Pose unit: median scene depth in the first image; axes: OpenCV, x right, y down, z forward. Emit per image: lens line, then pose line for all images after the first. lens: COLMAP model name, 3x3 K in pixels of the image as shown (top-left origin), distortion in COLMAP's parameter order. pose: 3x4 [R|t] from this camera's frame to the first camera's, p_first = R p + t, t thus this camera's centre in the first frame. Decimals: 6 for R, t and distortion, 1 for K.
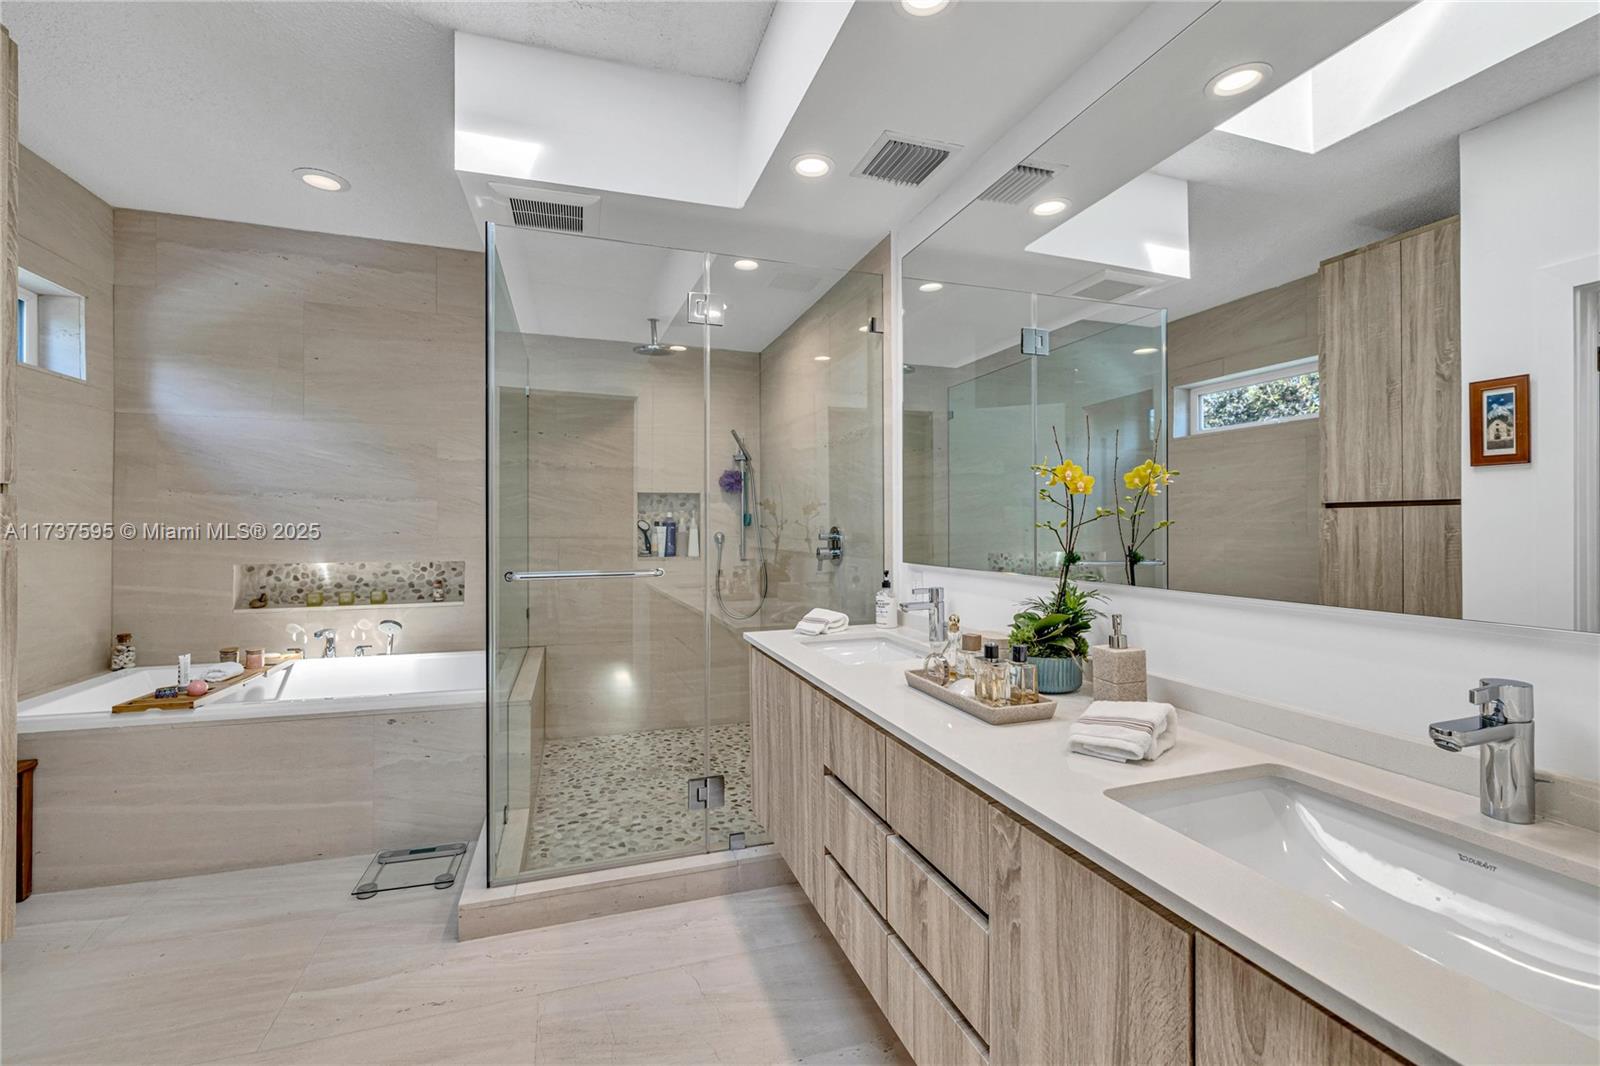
lens RADIAL K [[670.5, 0, 787.0], [0, 670.5, 530.9], [0, 0, 1]] dist [0.002059, -0.000159]
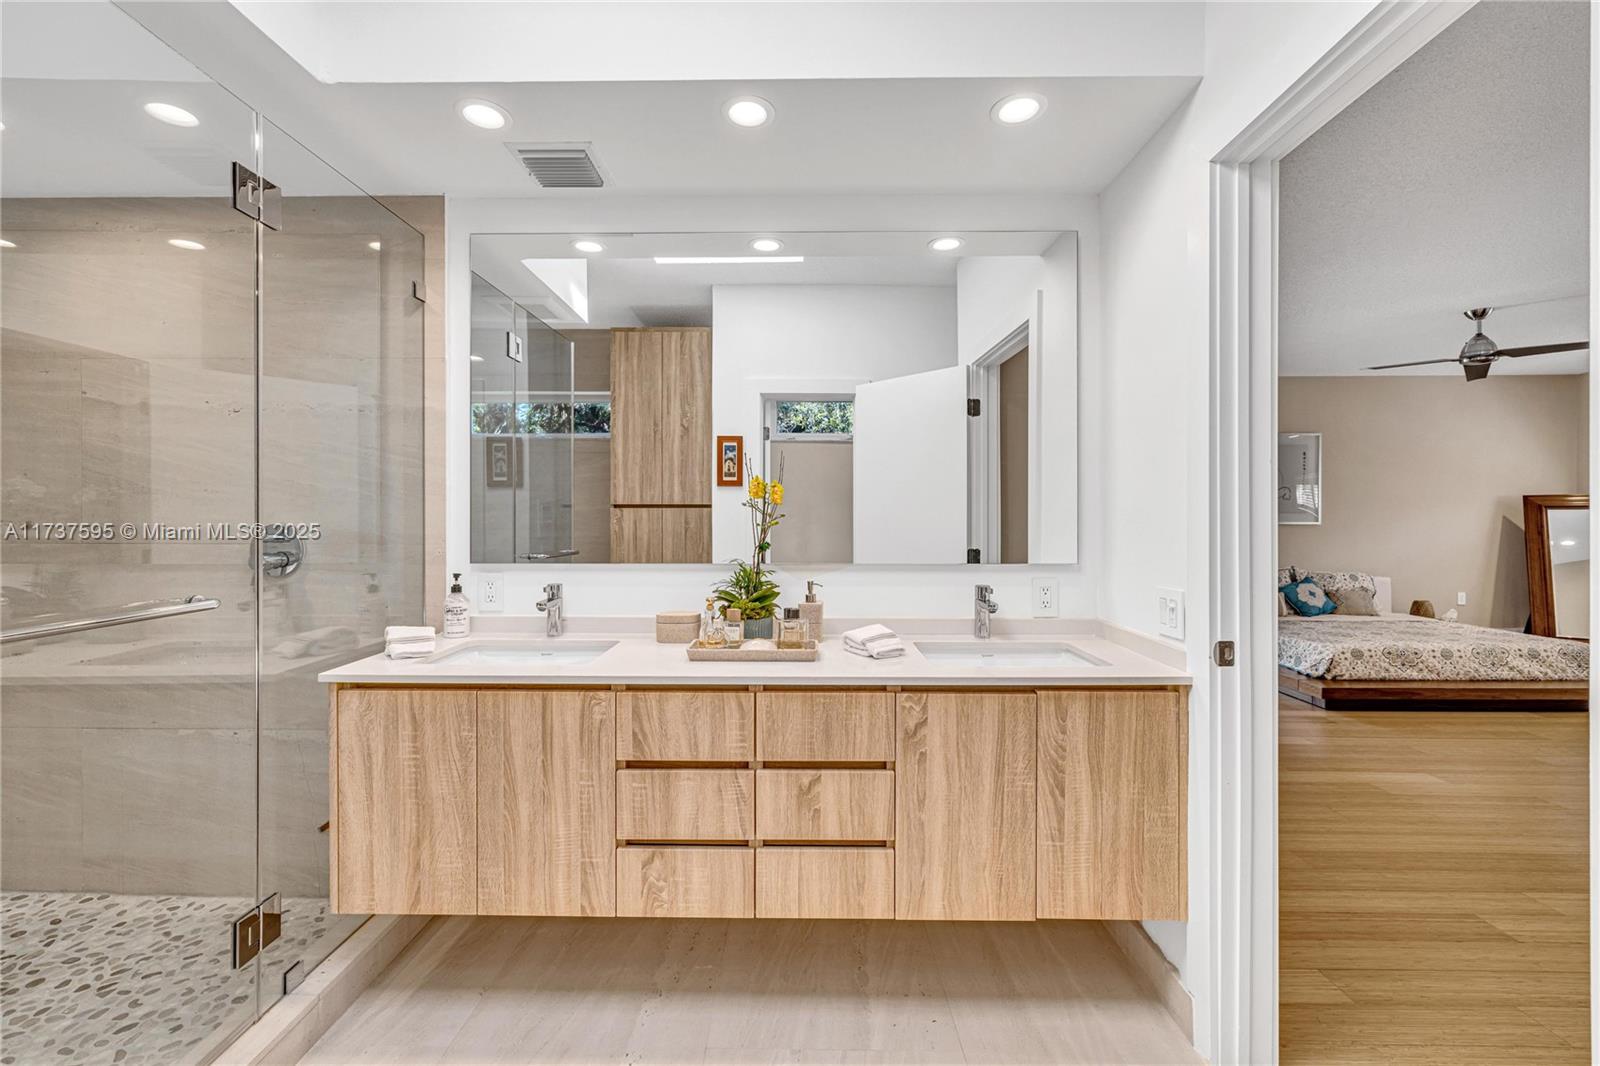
lens RADIAL K [[670.5, 0, 799.7], [0, 670.5, 520.5], [0, 0, 1]] dist [0.002059, -0.000159]
pose [[0.343005, -0.001096, 0.939333, -0.485732], [0.003184, 0.999995, 0.000004, -0.009464], [-0.939328, 0.002990, 0.343007, 0.233782]]
